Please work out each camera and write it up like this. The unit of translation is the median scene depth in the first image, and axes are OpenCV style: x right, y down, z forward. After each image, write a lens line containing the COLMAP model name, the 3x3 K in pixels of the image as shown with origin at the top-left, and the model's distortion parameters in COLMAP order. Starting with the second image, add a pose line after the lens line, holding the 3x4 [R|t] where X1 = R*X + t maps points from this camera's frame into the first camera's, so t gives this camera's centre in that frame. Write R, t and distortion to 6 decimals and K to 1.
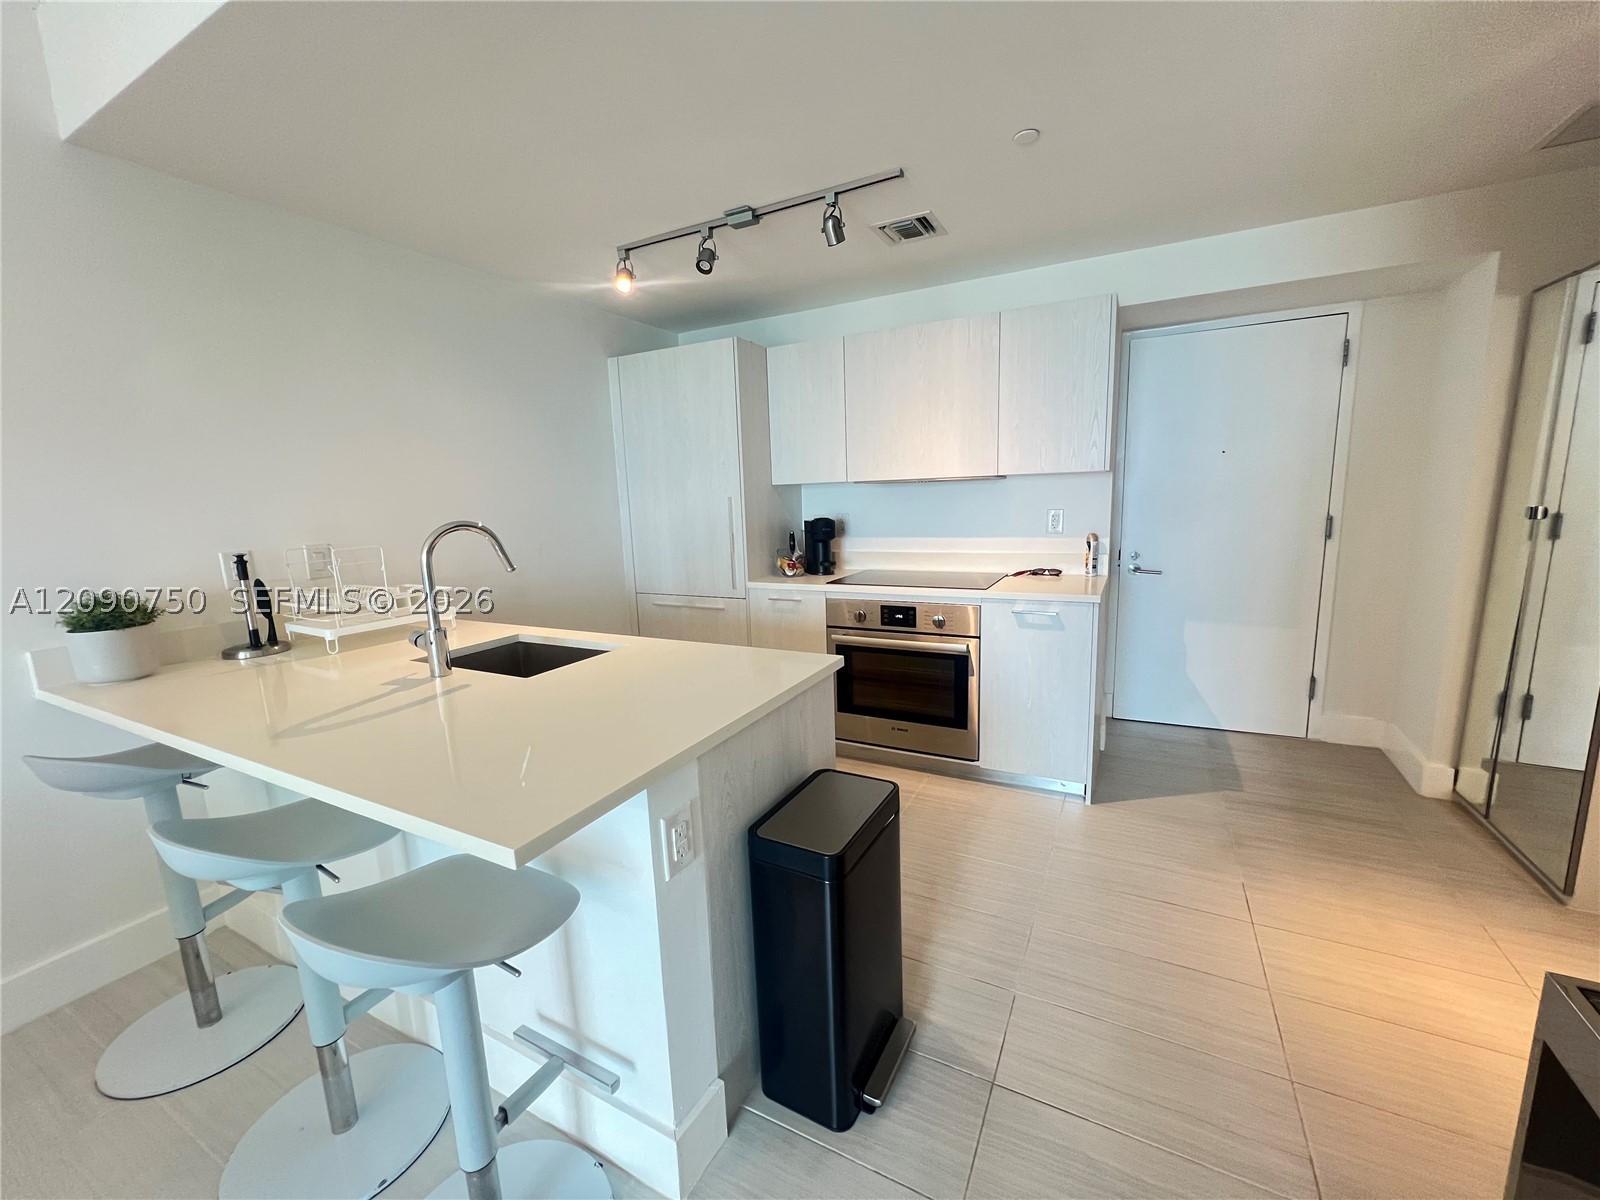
lens RADIAL K [[637.6, 0, 803.0], [0, 637.6, 600.5], [0, 0, 1]] dist [-0.000695, 0.001430]
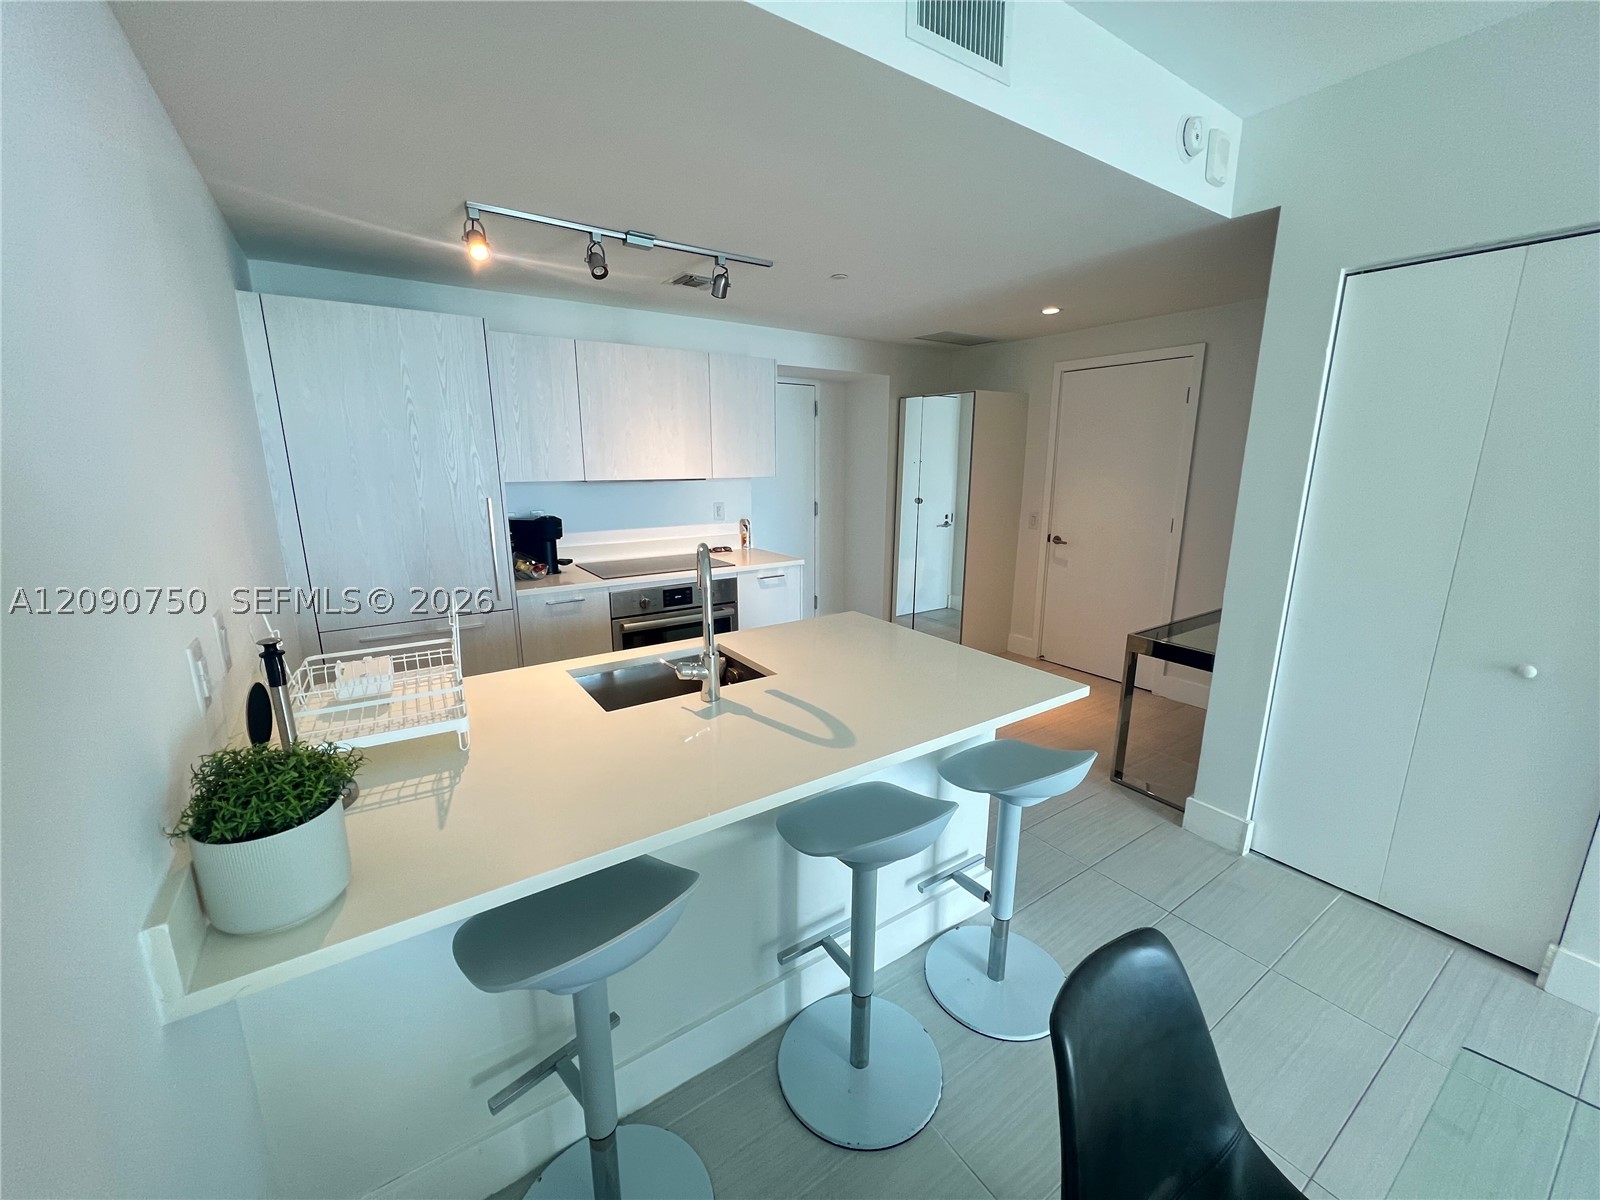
lens RADIAL K [[637.6, 0, 776.1], [0, 637.6, 607.9], [0, 0, 1]] dist [-0.000695, 0.001430]
pose [[0.488604, -0.169945, 0.855795, -0.759063], [0.127766, 0.984210, 0.122500, -0.075072], [-0.863100, 0.049487, 0.502602, 0.227614]]
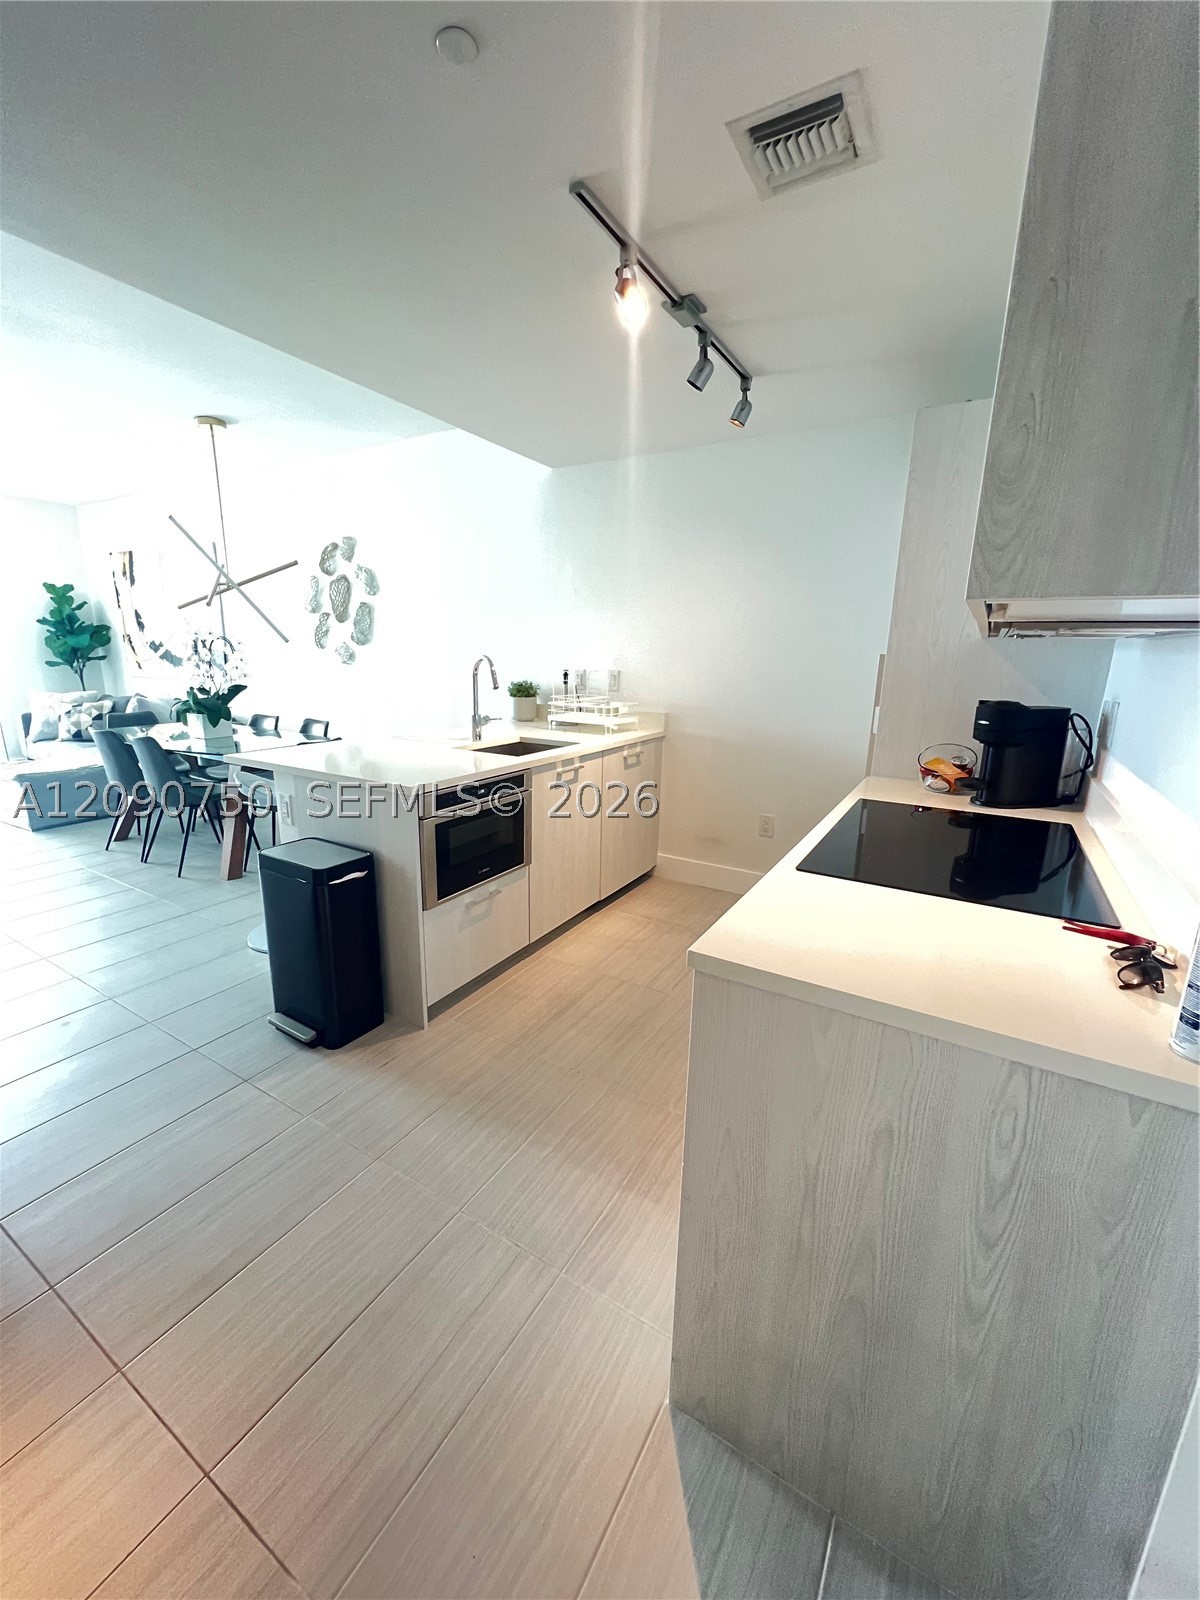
lens RADIAL K [[637.6, 0, 594.3], [0, 637.6, 803.5], [0, 0, 1]] dist [-0.000695, 0.001430]
pose [[-0.069838, 0.265320, -0.961628, 0.645491], [-0.182036, 0.944406, 0.273789, -0.146660], [0.980809, 0.194172, -0.017658, 0.753530]]
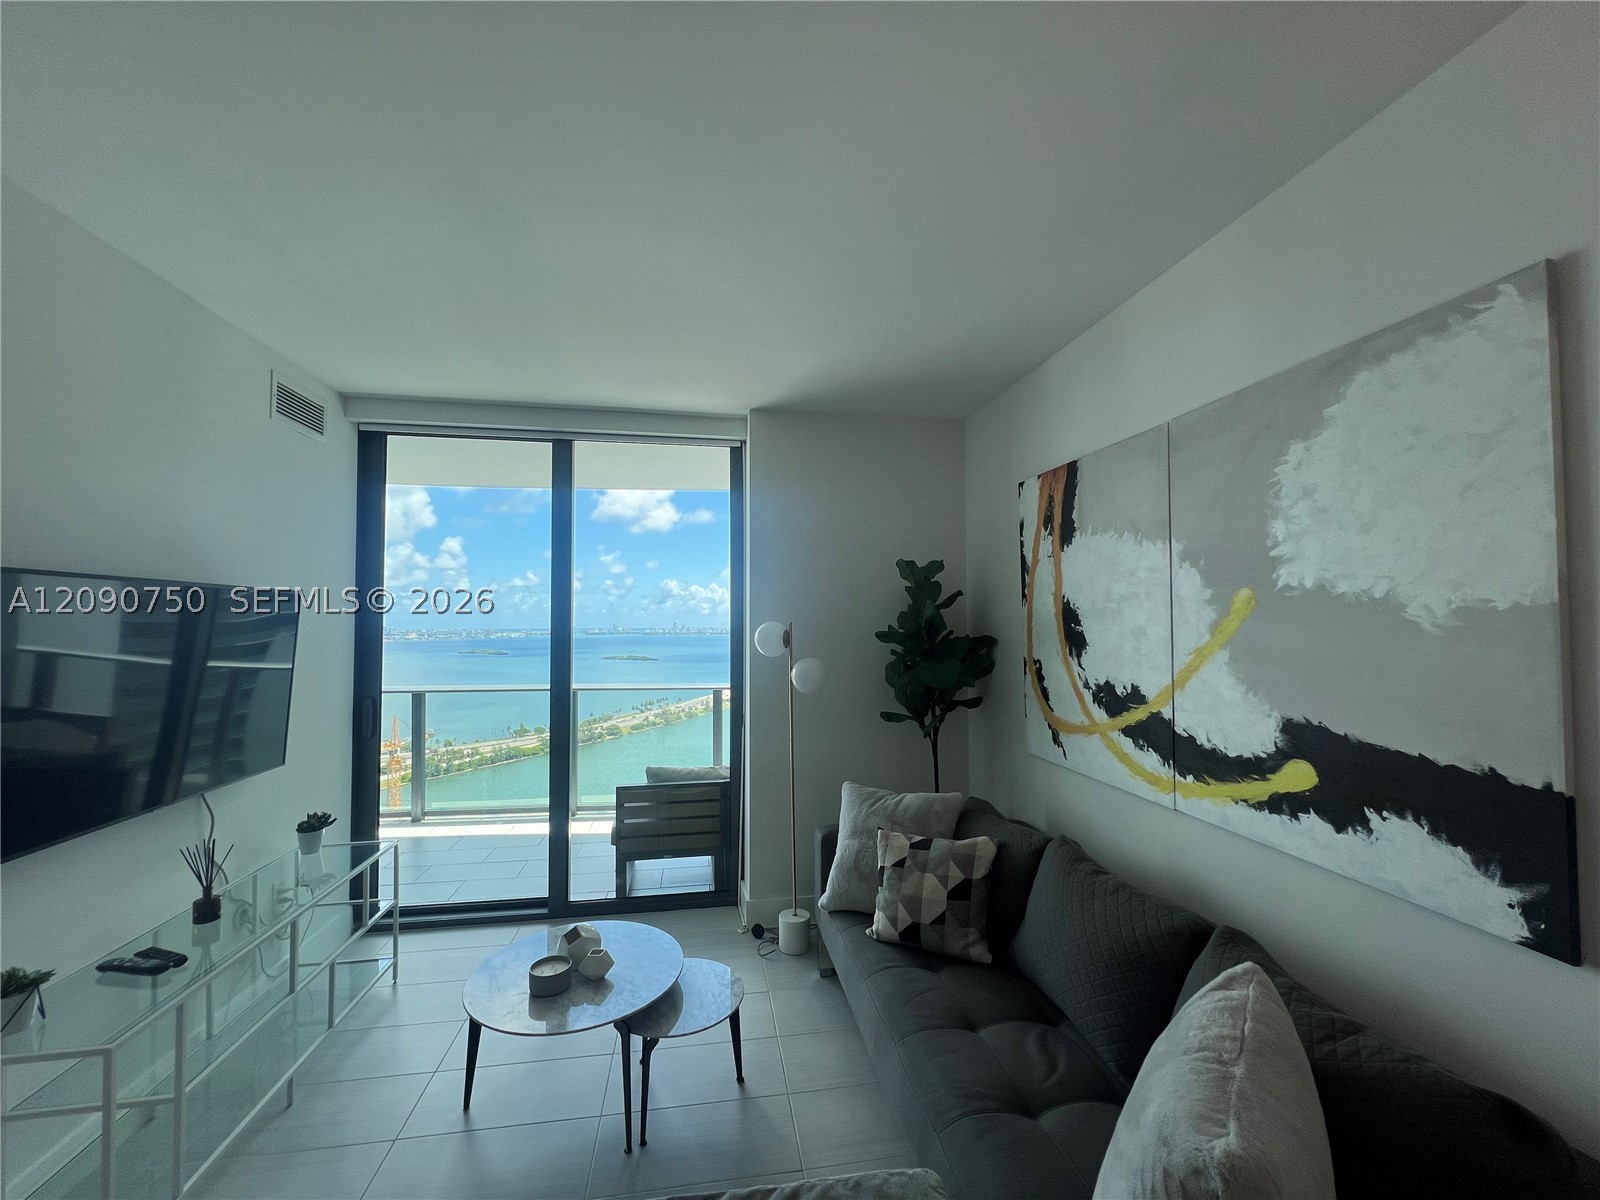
lens RADIAL K [[641.9, 0, 803.9], [0, 641.9, 604.2], [0, 0, 1]] dist [-0.000131, -0.000039]
pose [[-0.798758, 0.018115, -0.601379, -0.604868], [-0.068159, 0.990387, 0.120362, 0.018249], [0.597779, 0.137130, -0.789846, -0.382161]]
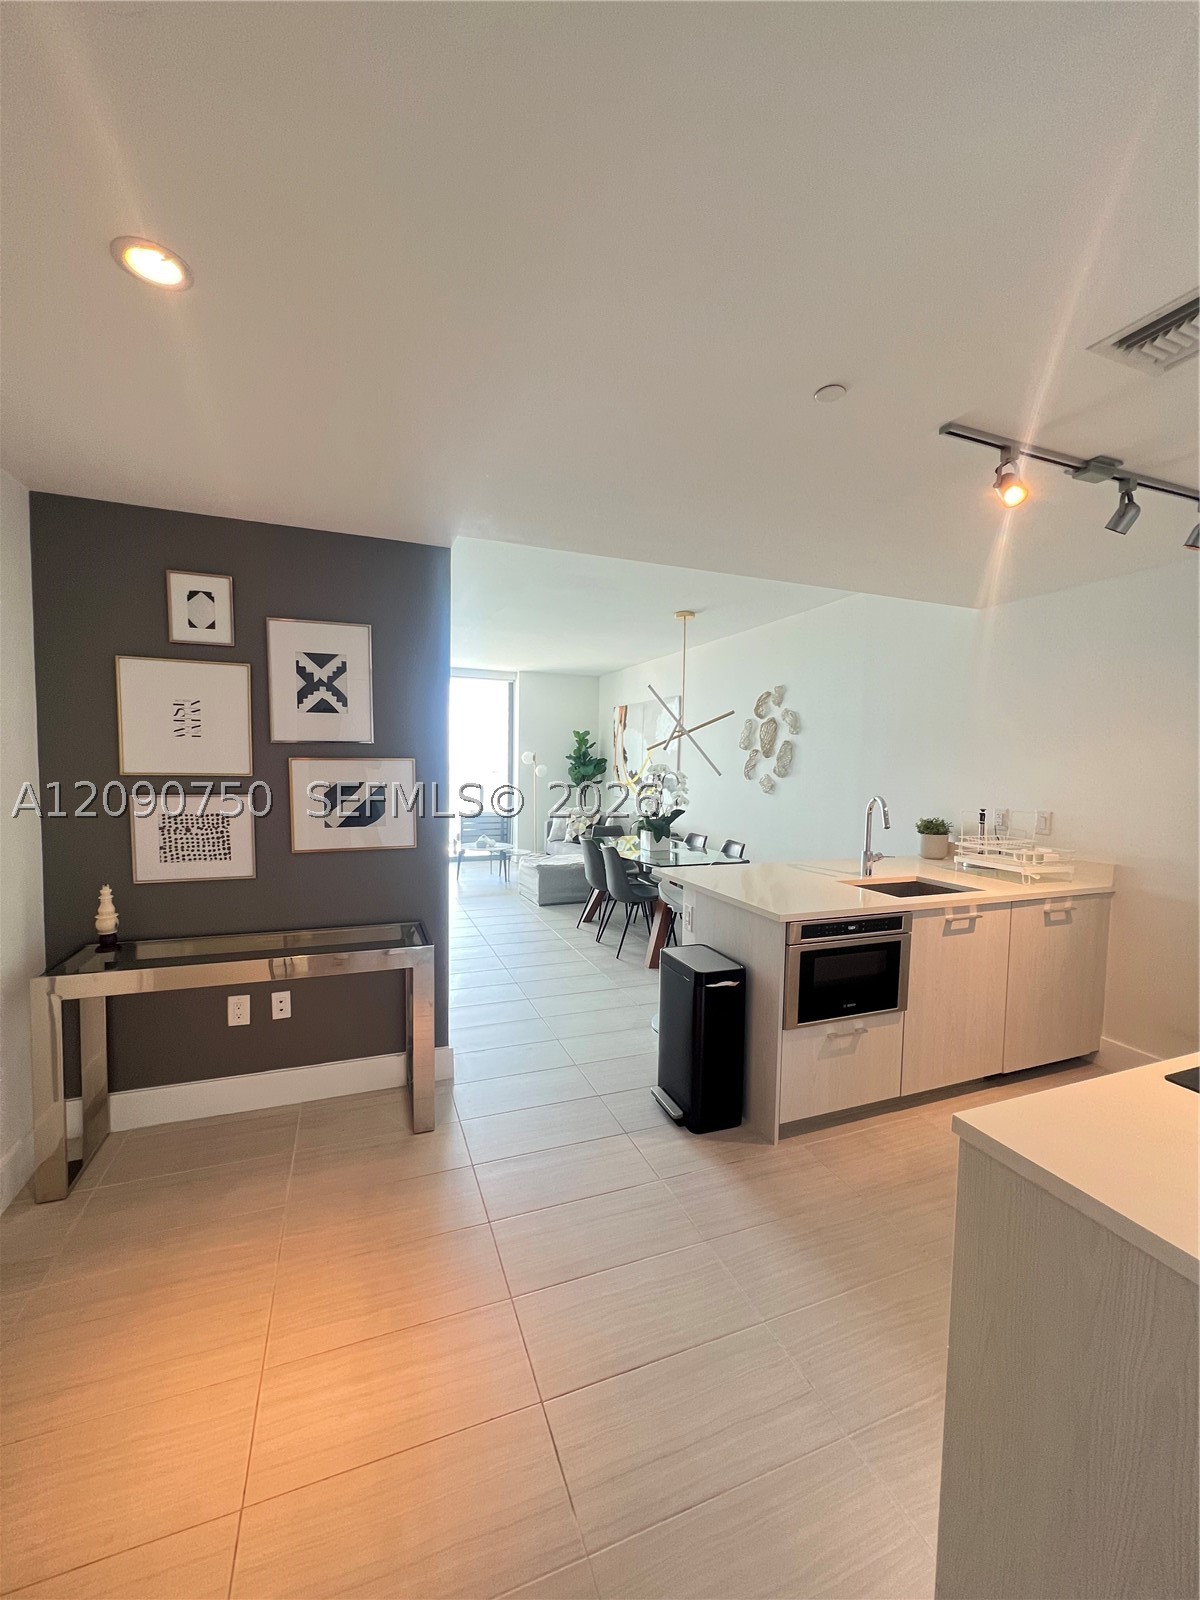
lens RADIAL K [[637.6, 0, 594.3], [0, 637.6, 803.5], [0, 0, 1]] dist [-0.000695, 0.001430]
pose [[-0.668894, 0.073688, -0.739697, 0.713802], [-0.114455, 0.973000, 0.200428, -0.200893], [0.734494, 0.218727, -0.642400, 0.846021]]
